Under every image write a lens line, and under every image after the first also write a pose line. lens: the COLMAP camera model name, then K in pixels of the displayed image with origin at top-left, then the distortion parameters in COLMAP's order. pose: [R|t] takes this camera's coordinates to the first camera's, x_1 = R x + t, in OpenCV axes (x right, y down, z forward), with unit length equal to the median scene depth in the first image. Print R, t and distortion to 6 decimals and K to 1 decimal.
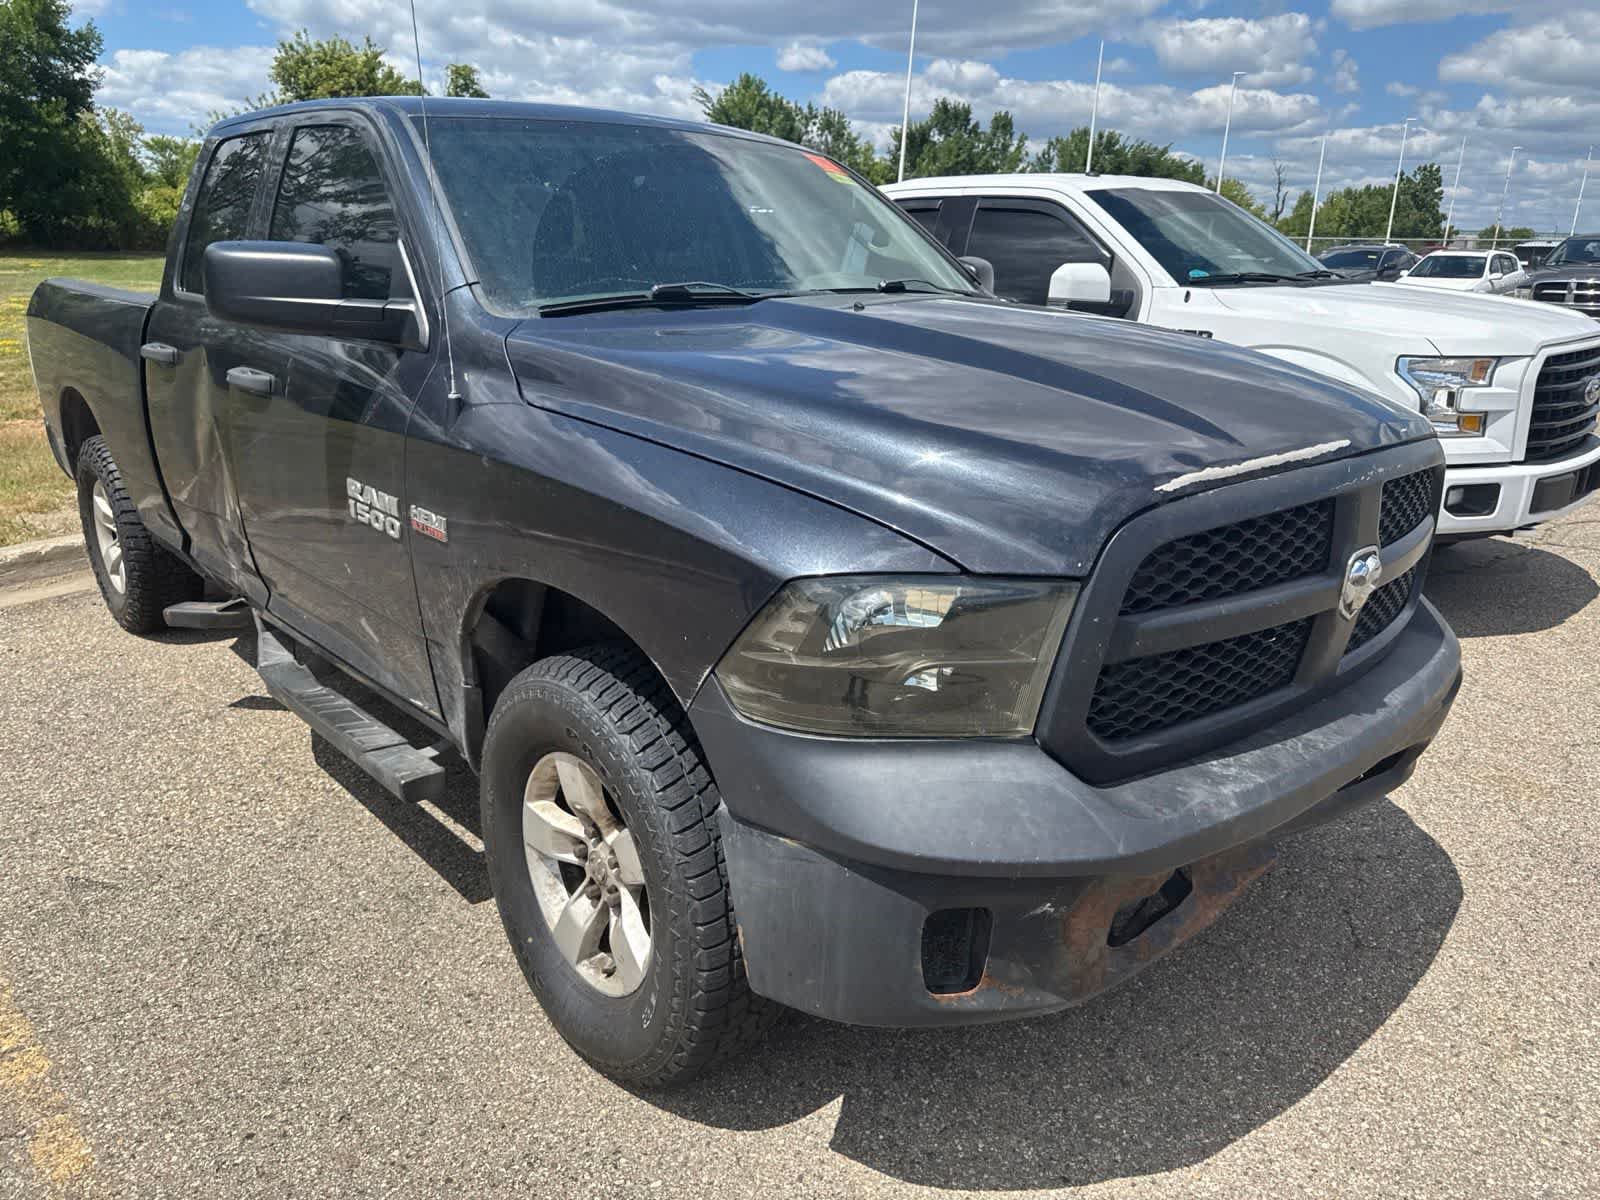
lens RADIAL K [[1139.5, 0, 809.1], [0, 1139.5, 594.5], [0, 0, 1]] dist [0.029664, -0.029096]
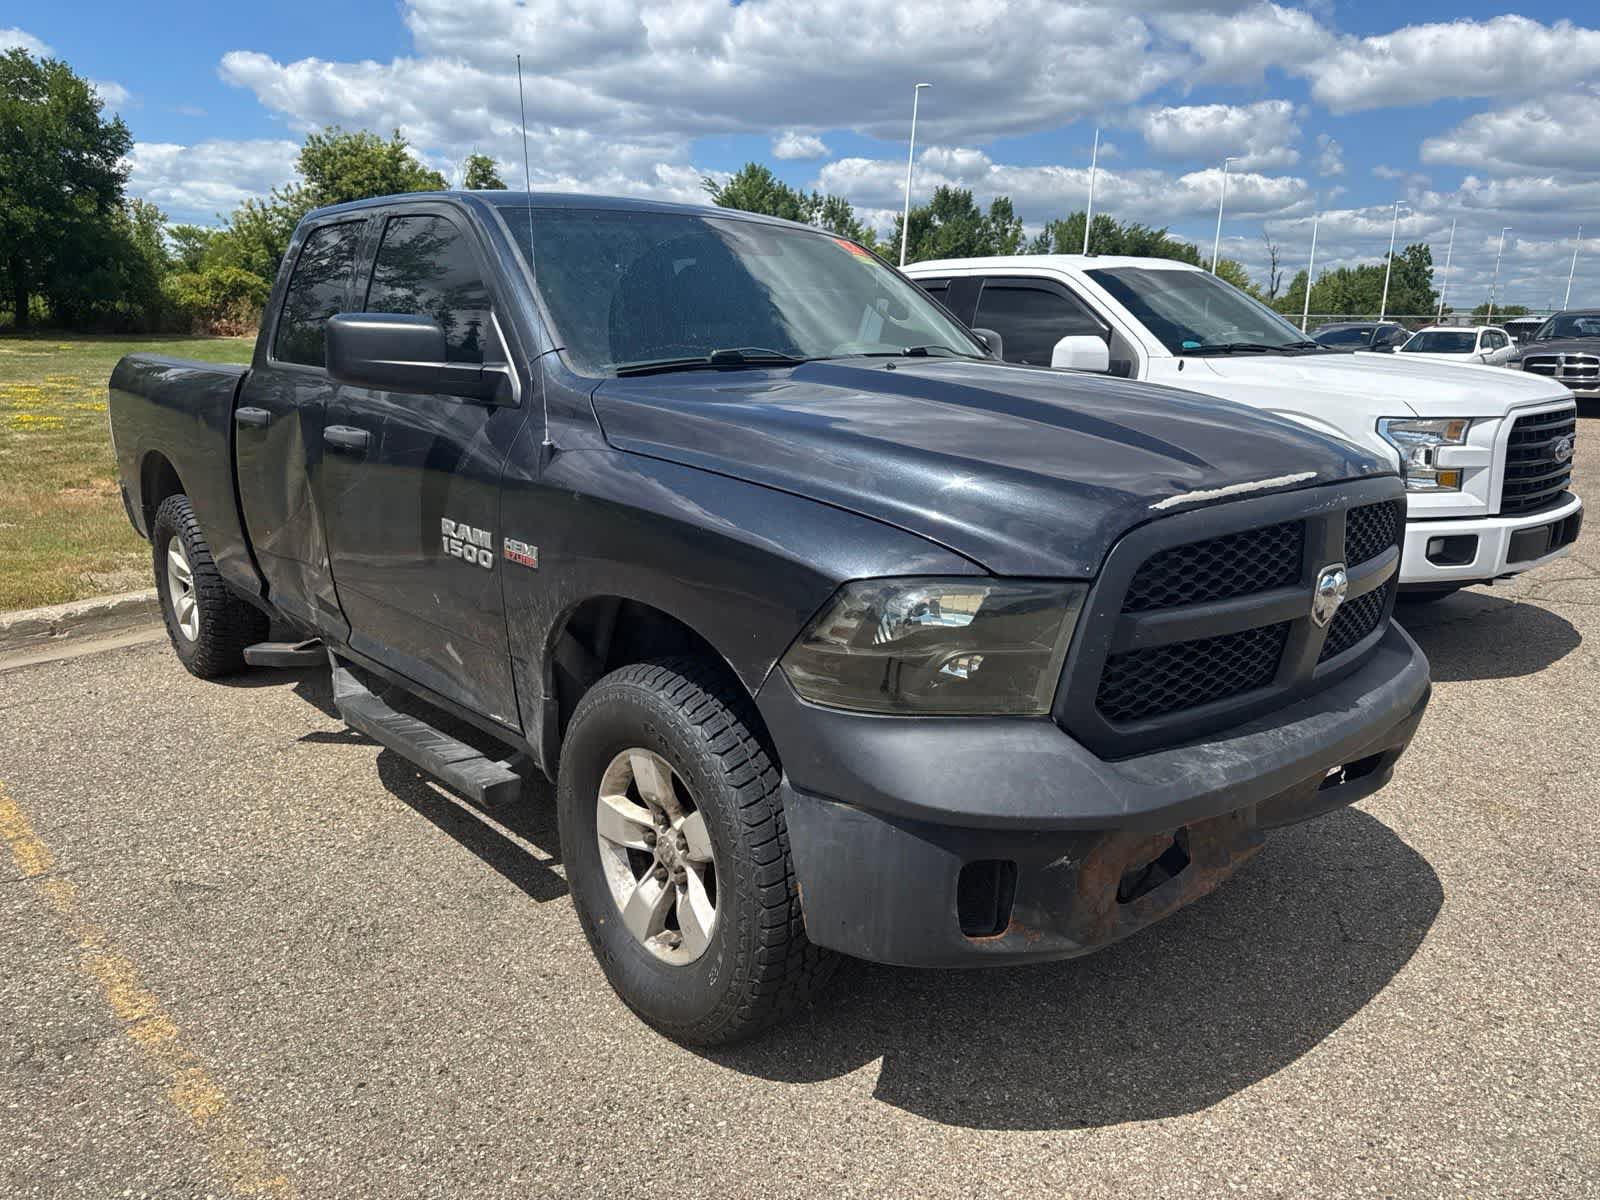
lens RADIAL K [[1139.5, 0, 799.7], [0, 1139.5, 597.1], [0, 0, 1]] dist [0.029664, -0.029096]
pose [[0.999939, -0.001649, -0.010918, -0.032547], [0.000956, 0.998003, -0.063165, 0.049051], [0.011000, 0.063151, 0.997943, -0.125061]]
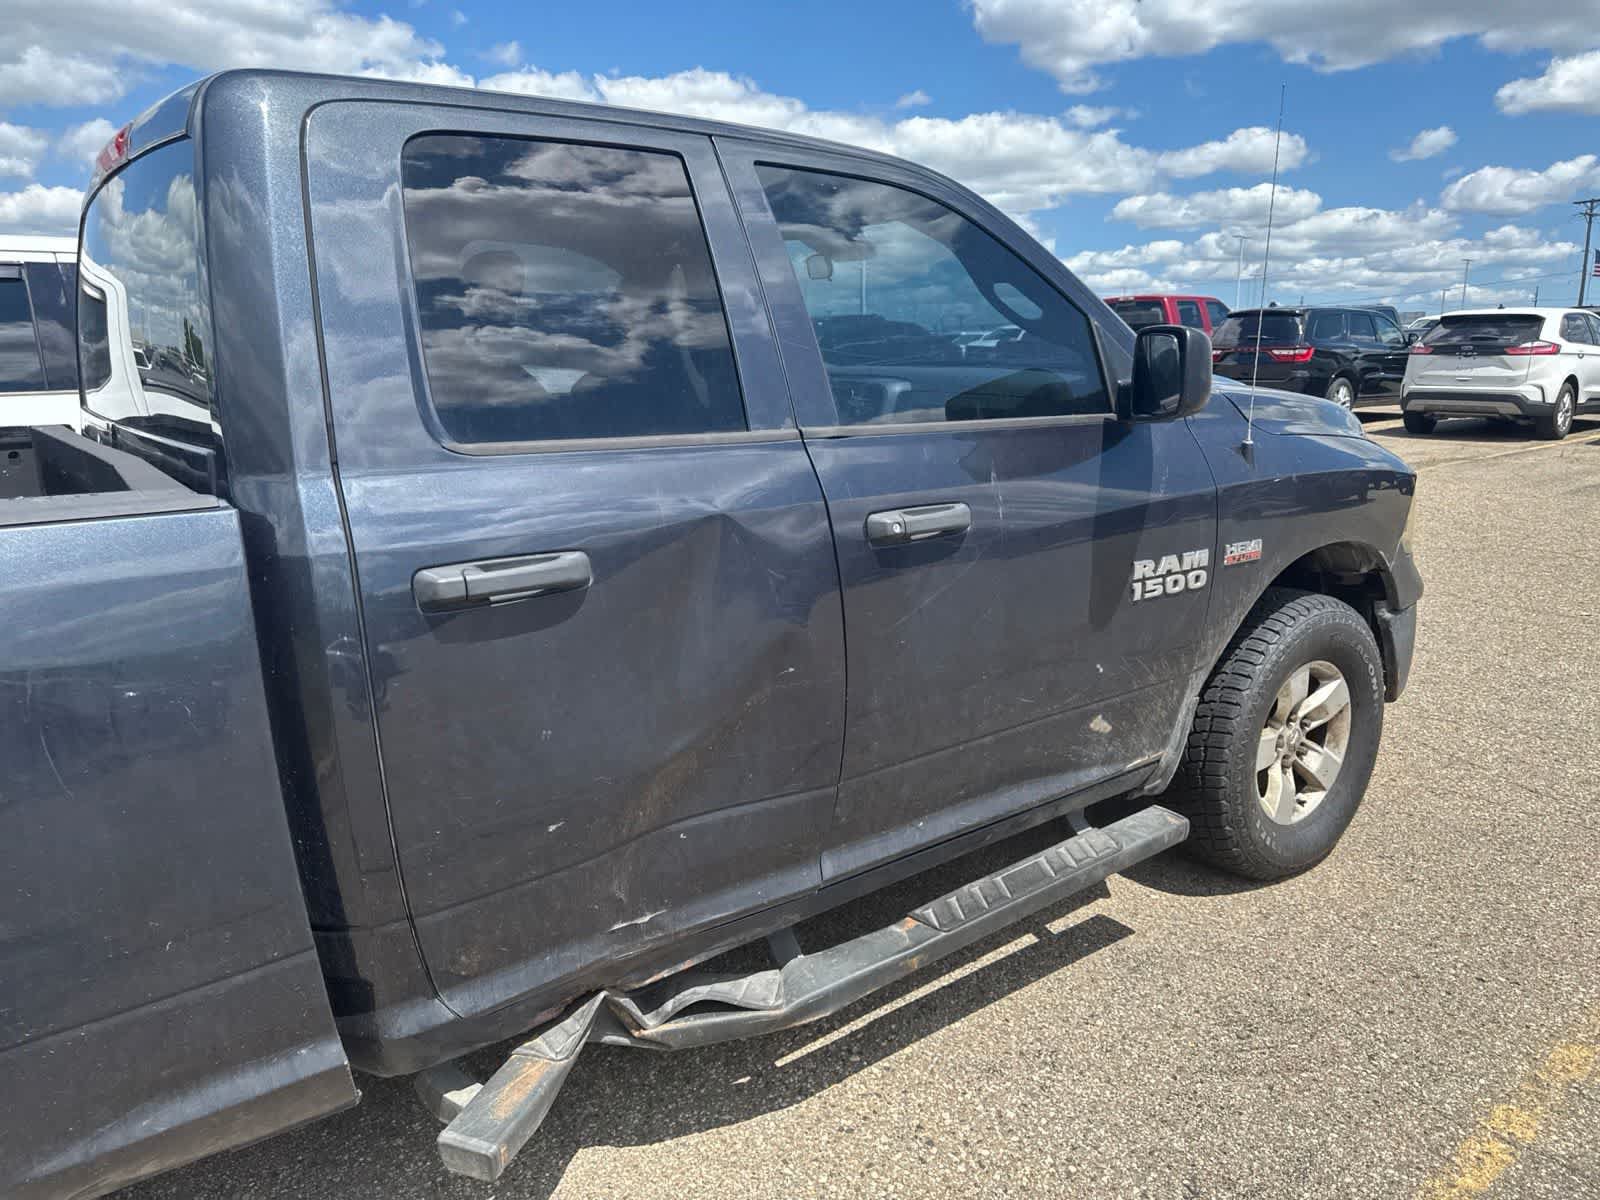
lens RADIAL K [[1139.5, 0, 803.4], [0, 1139.5, 604.1], [0, 0, 1]] dist [0.029664, -0.029096]
pose [[0.086442, -0.246975, 0.965159, -1.373214], [0.298409, 0.930724, 0.211437, -0.358946], [-0.950516, 0.269734, 0.154153, 1.123621]]
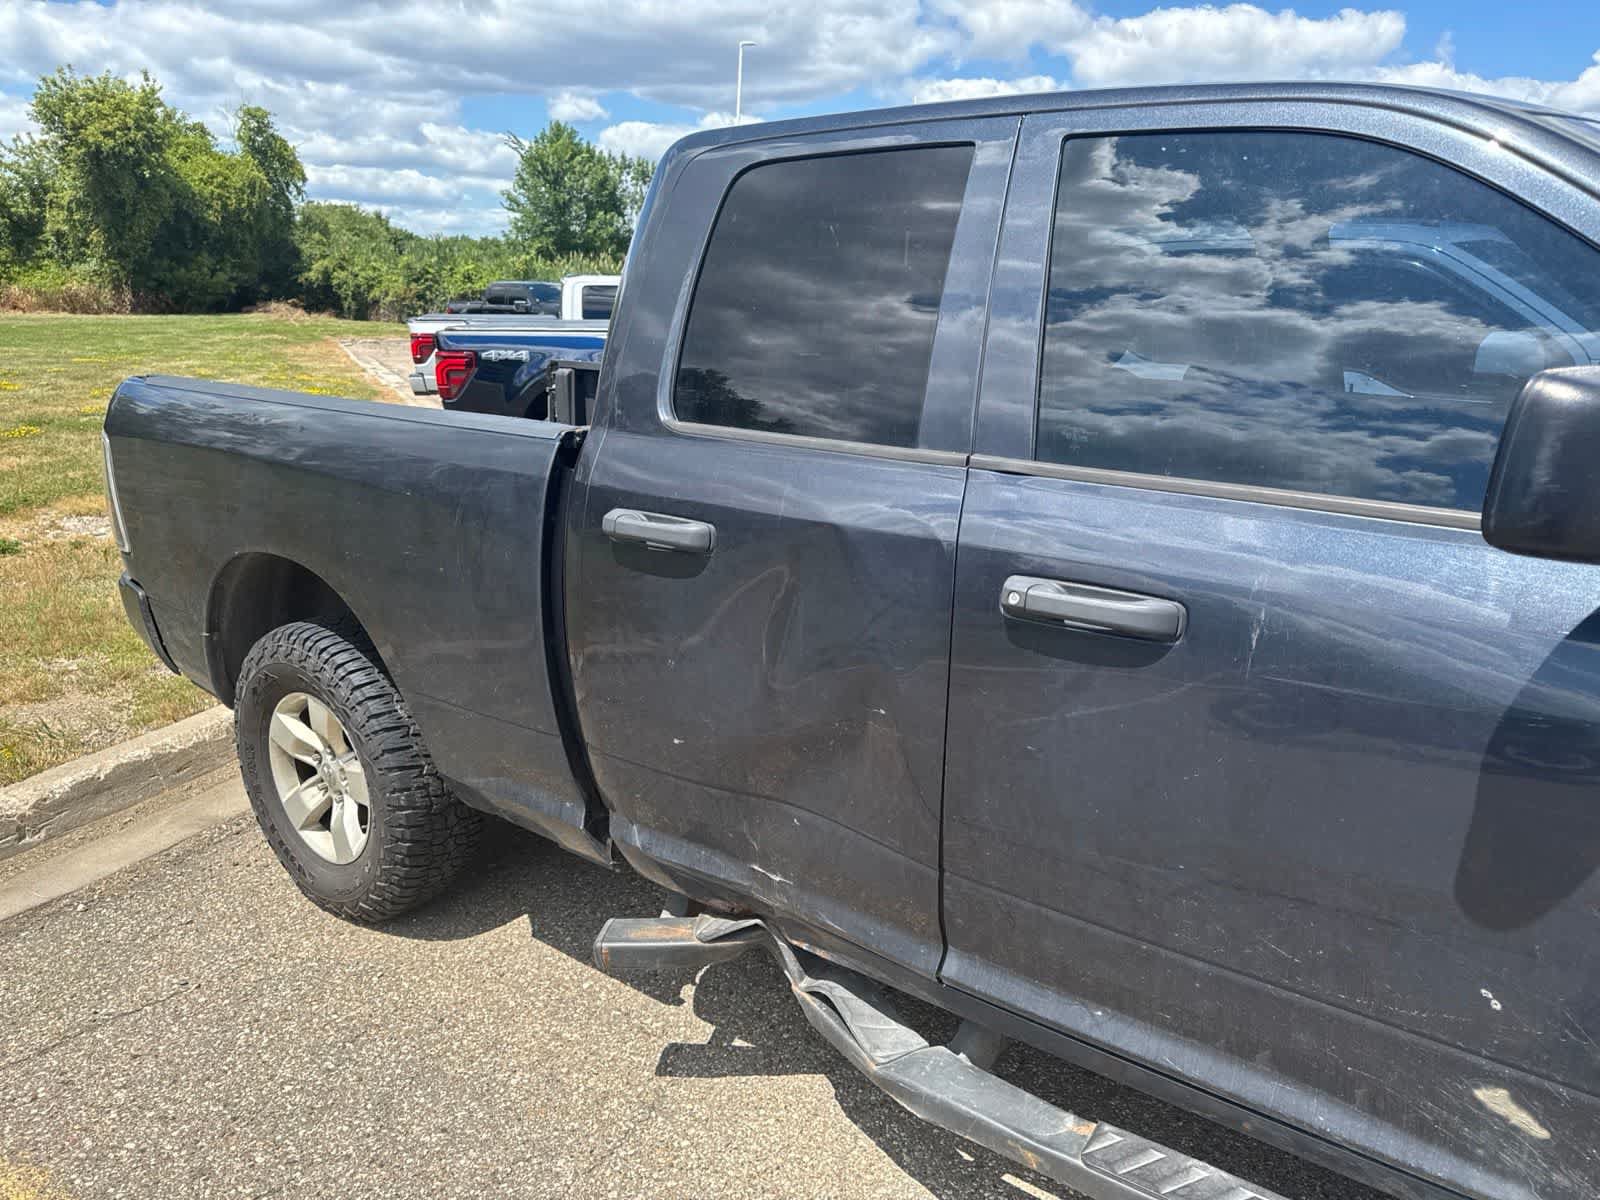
lens RADIAL K [[1139.5, 0, 812.1], [0, 1139.5, 607.1], [0, 0, 1]] dist [0.029664, -0.029096]
pose [[0.983969, -0.053109, 0.170250, -0.803339], [0.058177, 0.997995, -0.024913, -0.207782], [-0.168585, 0.034418, 0.985086, 0.576976]]
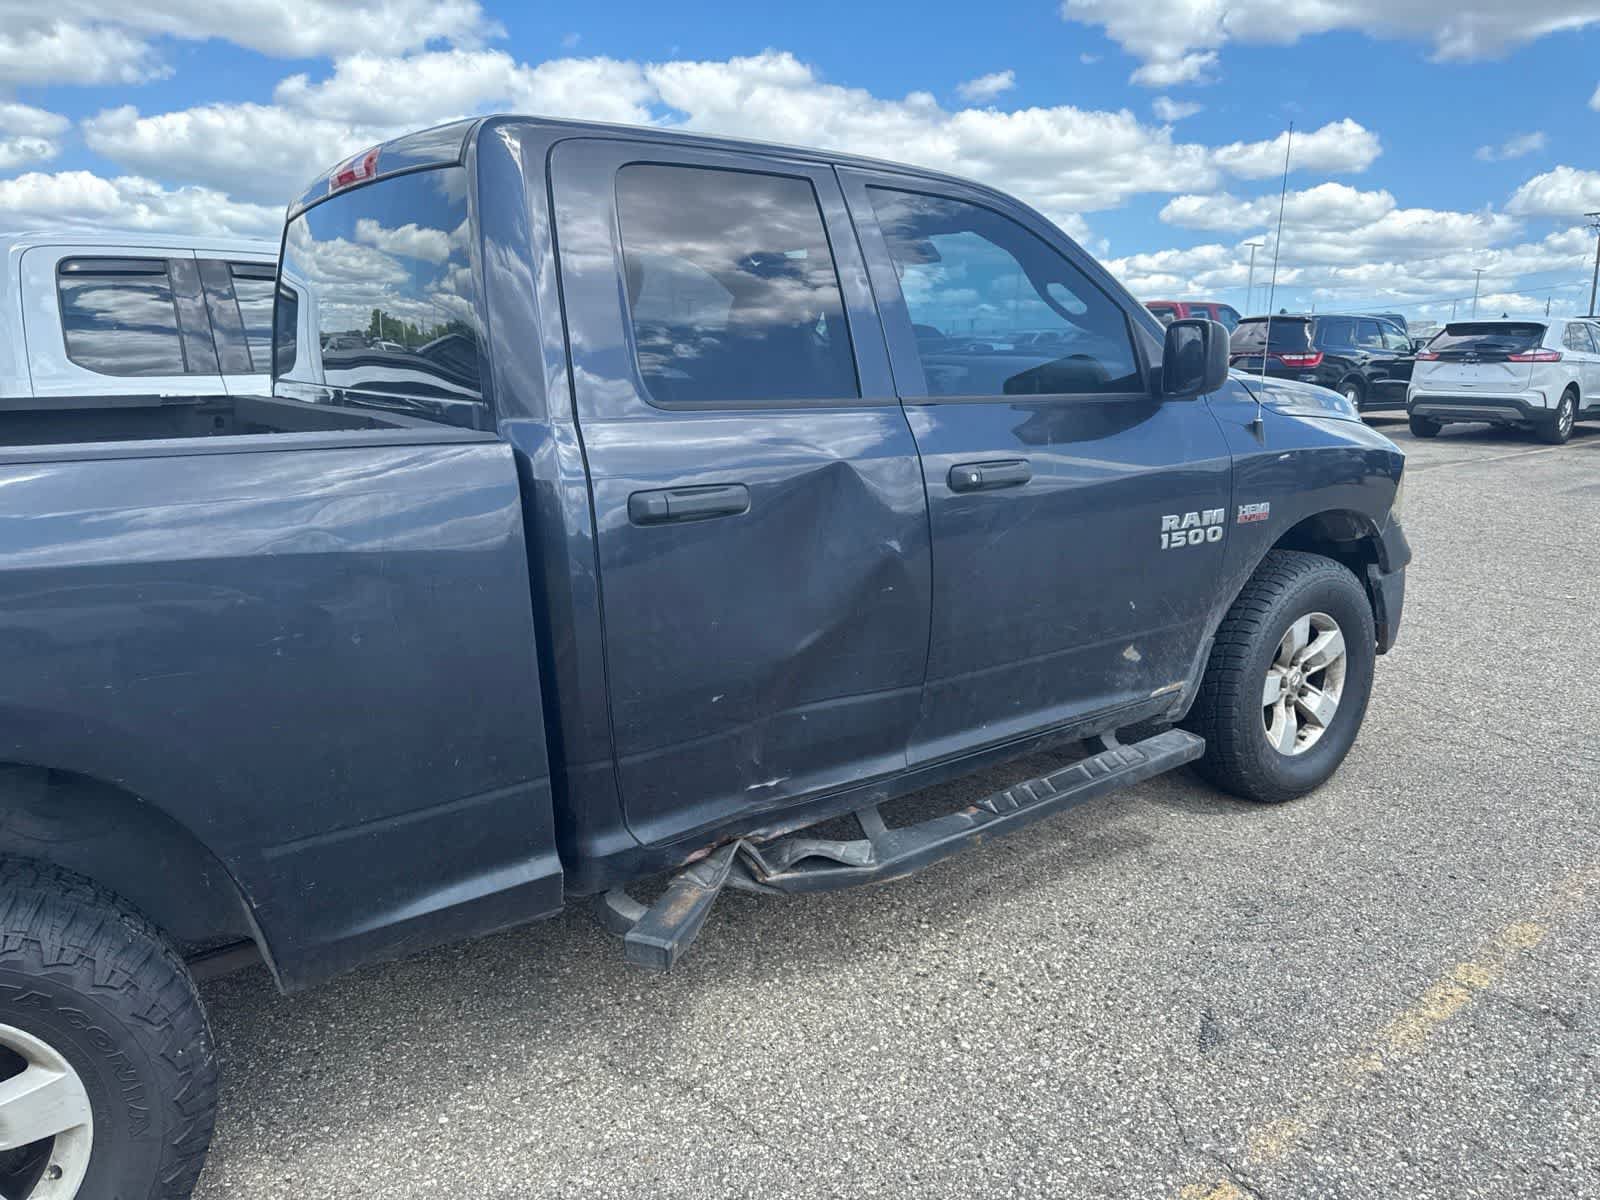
lens RADIAL K [[1139.5, 0, 802.5], [0, 1139.5, 590.7], [0, 0, 1]] dist [0.029664, -0.029096]
pose [[0.096463, -0.233043, 0.967670, -1.584601], [0.287904, 0.937178, 0.197000, -0.367122], [-0.952788, 0.259593, 0.157497, 1.182322]]
